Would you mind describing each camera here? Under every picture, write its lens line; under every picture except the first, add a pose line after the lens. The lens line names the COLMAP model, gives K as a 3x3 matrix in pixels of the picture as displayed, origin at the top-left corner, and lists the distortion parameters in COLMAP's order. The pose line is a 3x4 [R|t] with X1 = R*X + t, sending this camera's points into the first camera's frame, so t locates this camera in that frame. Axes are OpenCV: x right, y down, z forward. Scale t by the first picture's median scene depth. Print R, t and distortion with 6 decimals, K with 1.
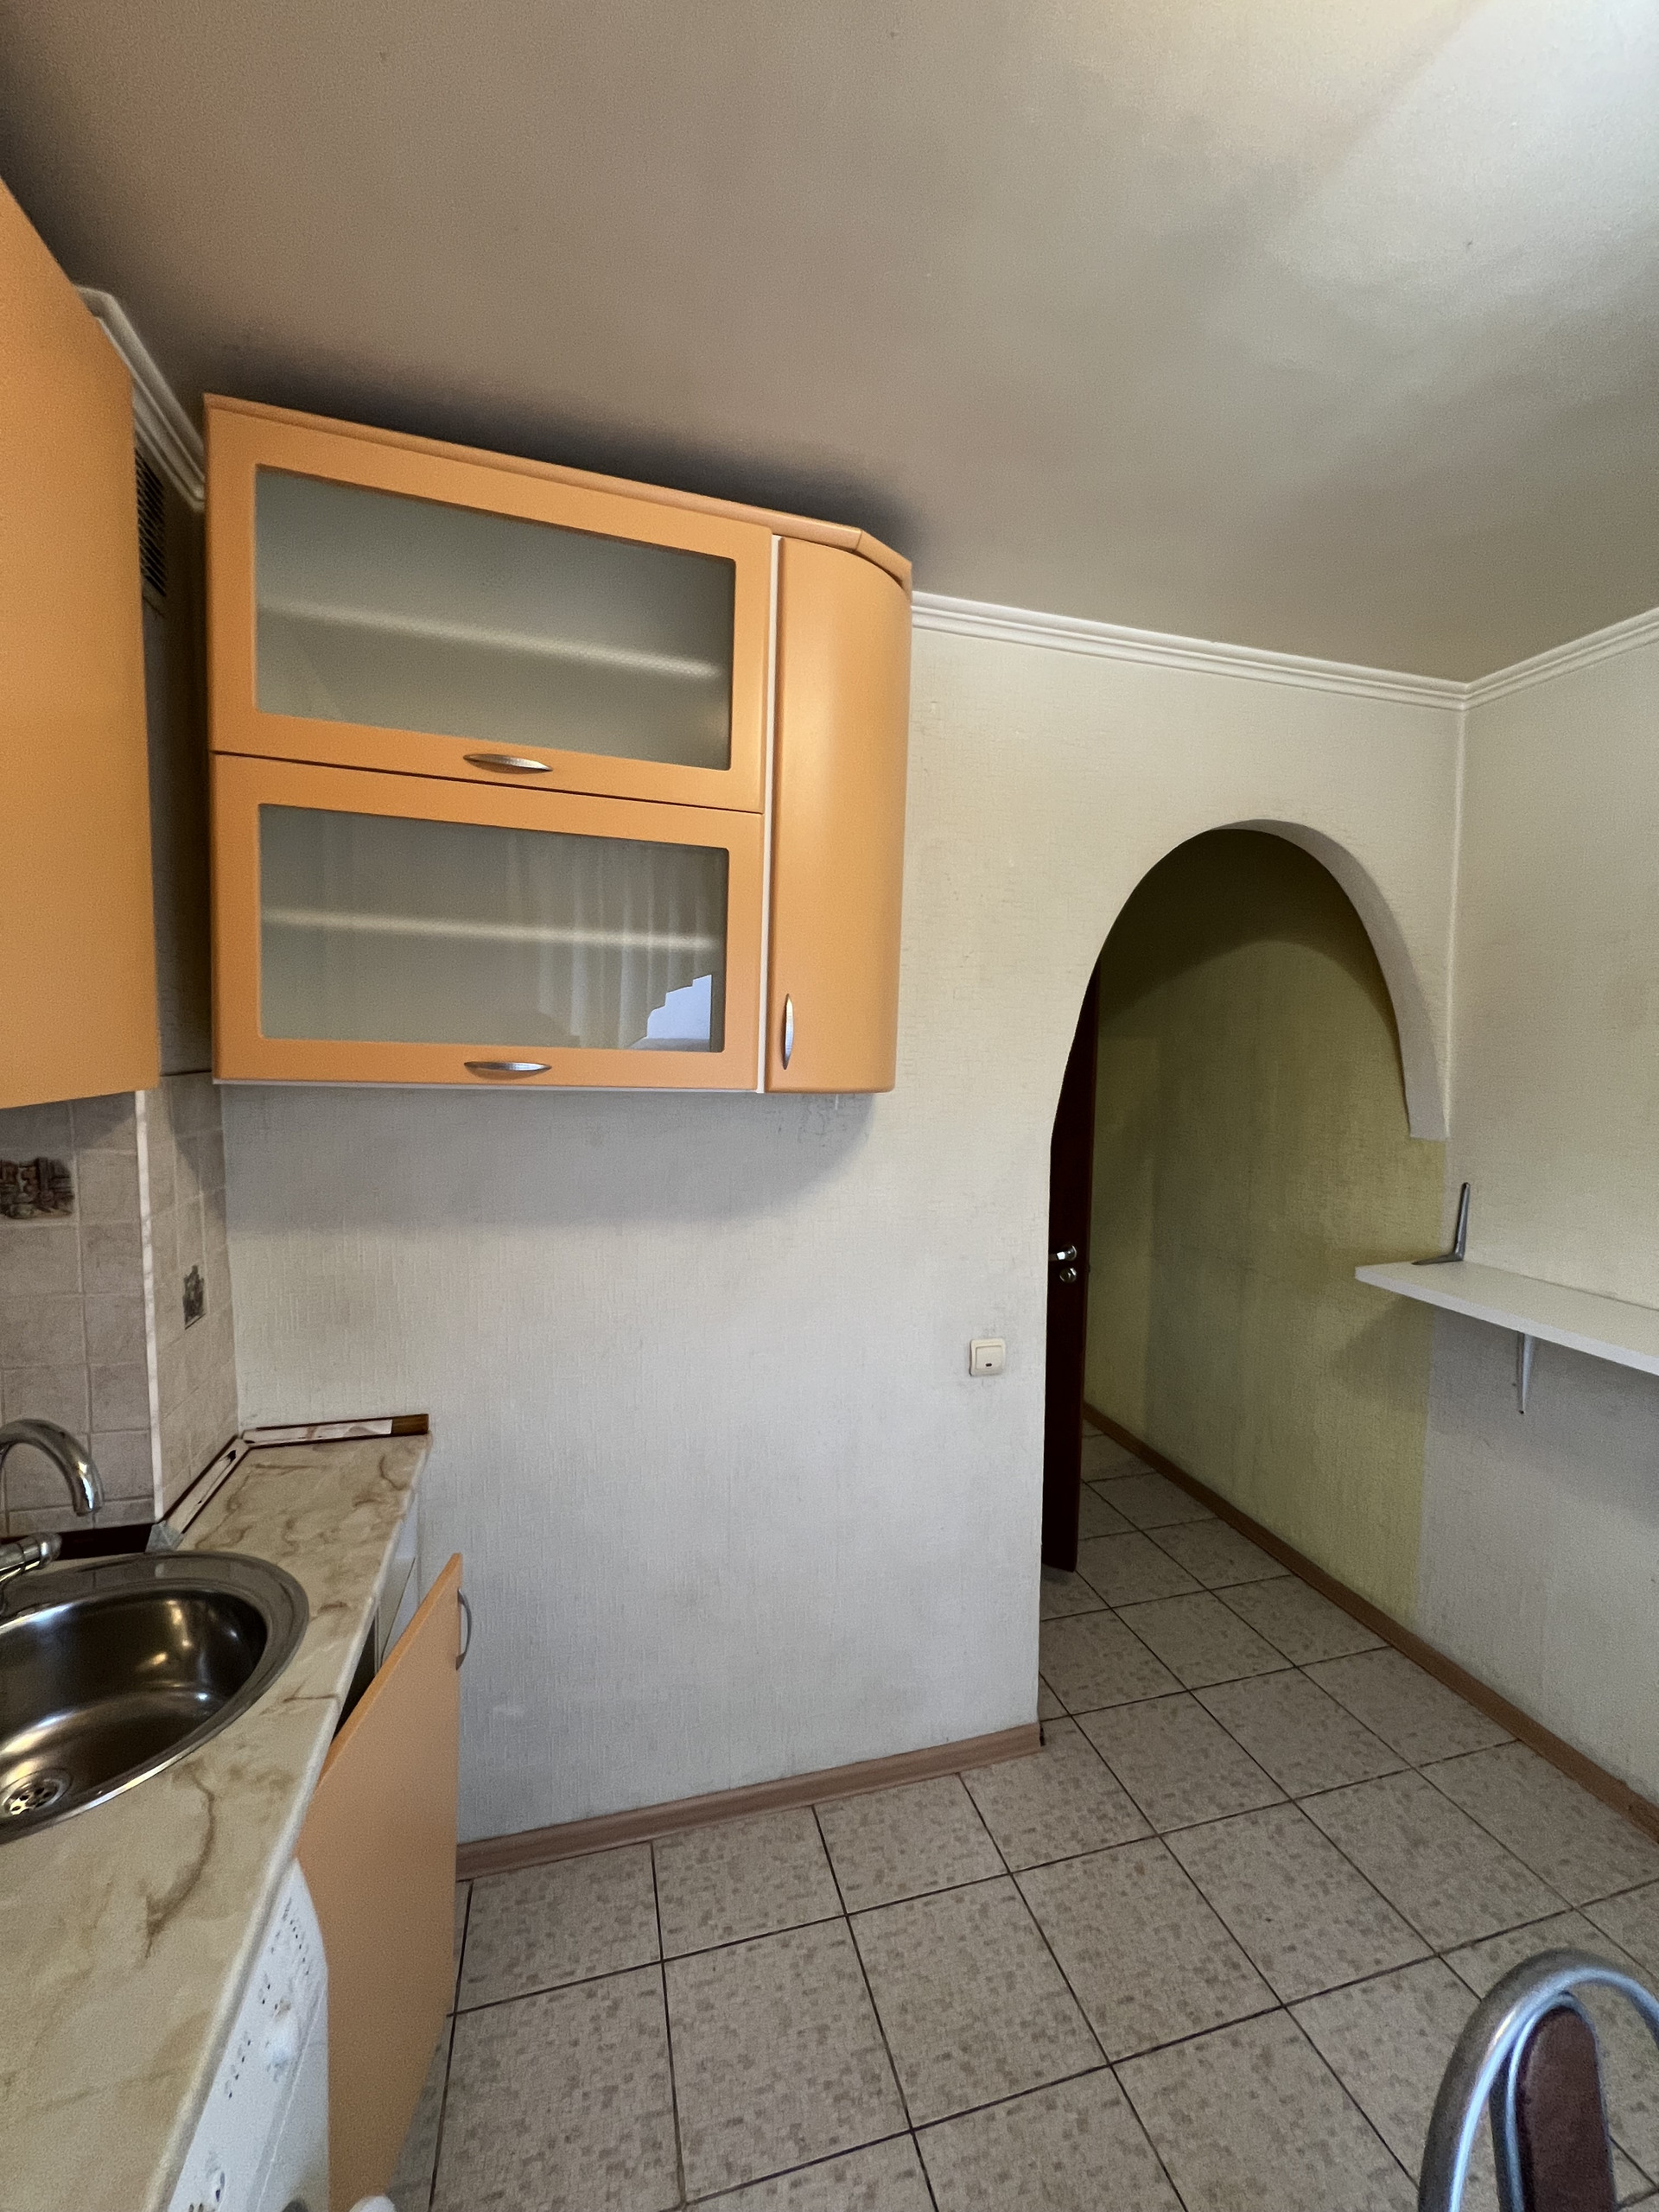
lens RADIAL K [[877.0, 0, 826.0], [0, 877.0, 1124.1], [0, 0, 1]] dist [-0.002566, 0.000884]
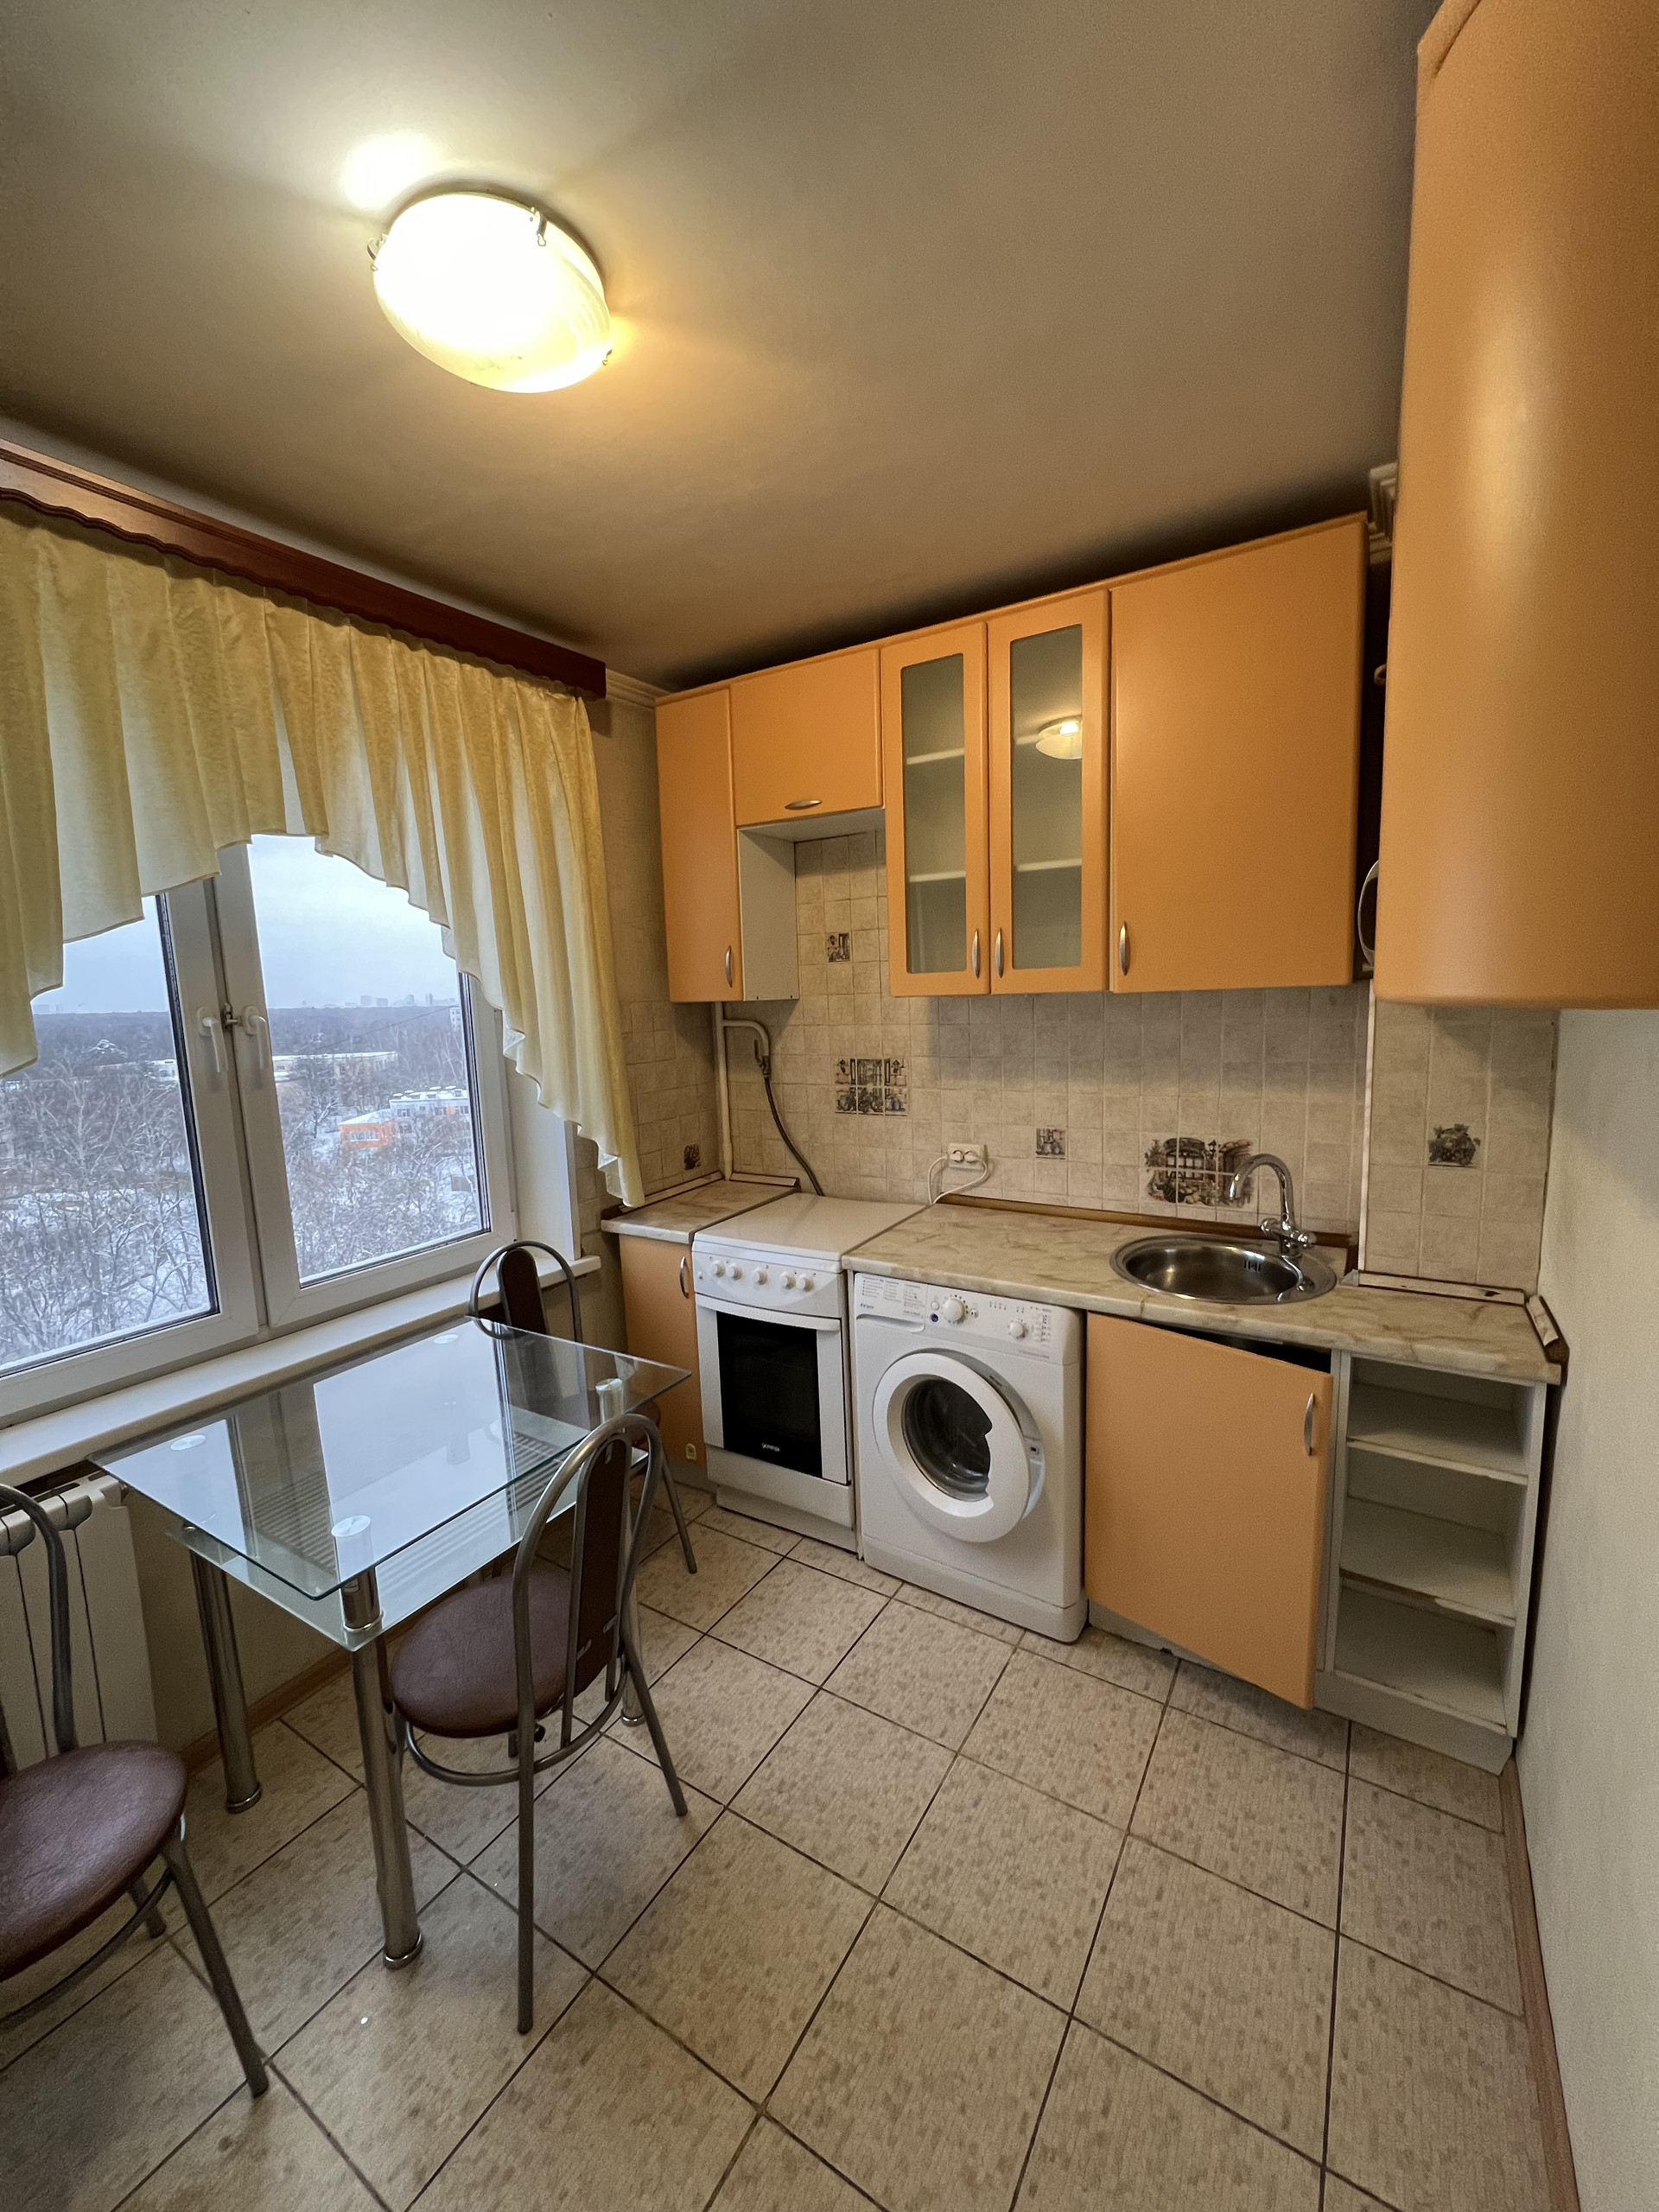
lens RADIAL K [[877.0, 0, 826.3], [0, 877.0, 1107.5], [0, 0, 1]] dist [-0.002566, 0.000884]
pose [[-0.748571, 0.099514, -0.655544, 0.890210], [-0.021280, 0.984558, 0.173760, -0.073608], [0.662713, 0.144022, -0.734894, 1.425509]]
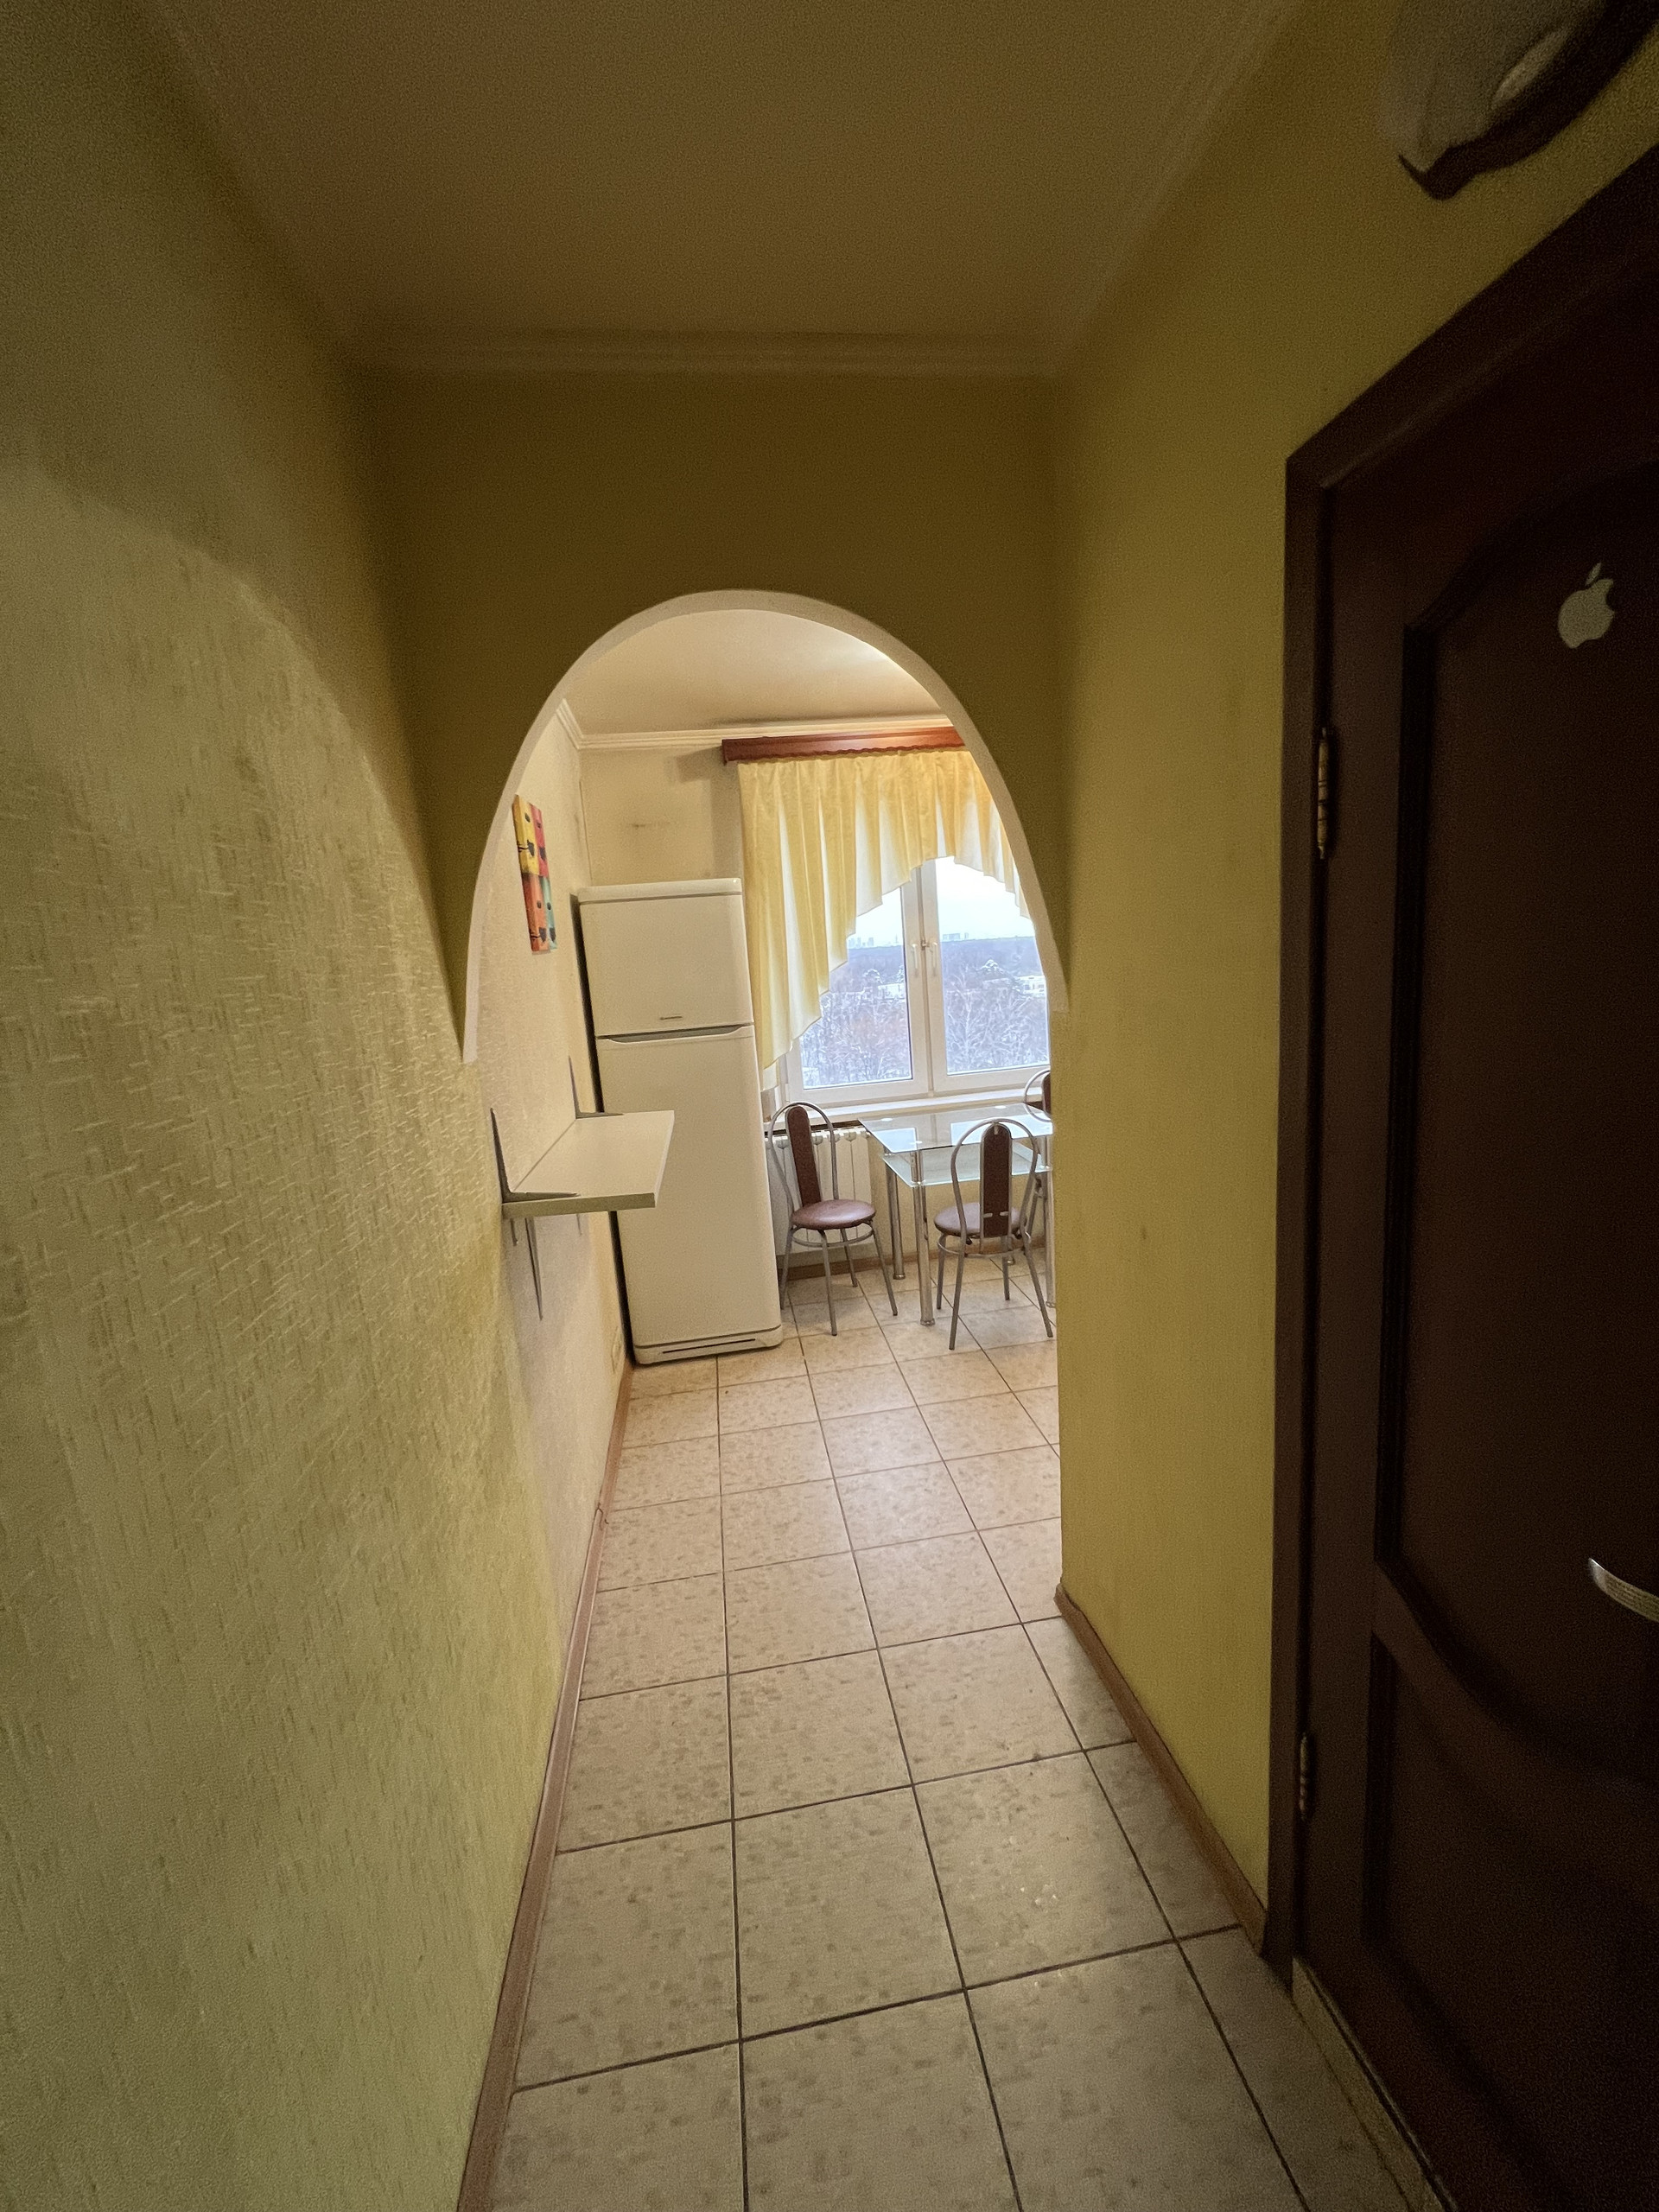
lens RADIAL K [[877.0, 0, 827.4], [0, 877.0, 1106.8], [0, 0, 1]] dist [-0.002566, 0.000884]
pose [[-0.987296, 0.035501, 0.154875, 0.660192], [0.072459, 0.968063, 0.240006, -0.129286], [-0.141408, 0.248179, -0.958337, 2.380815]]
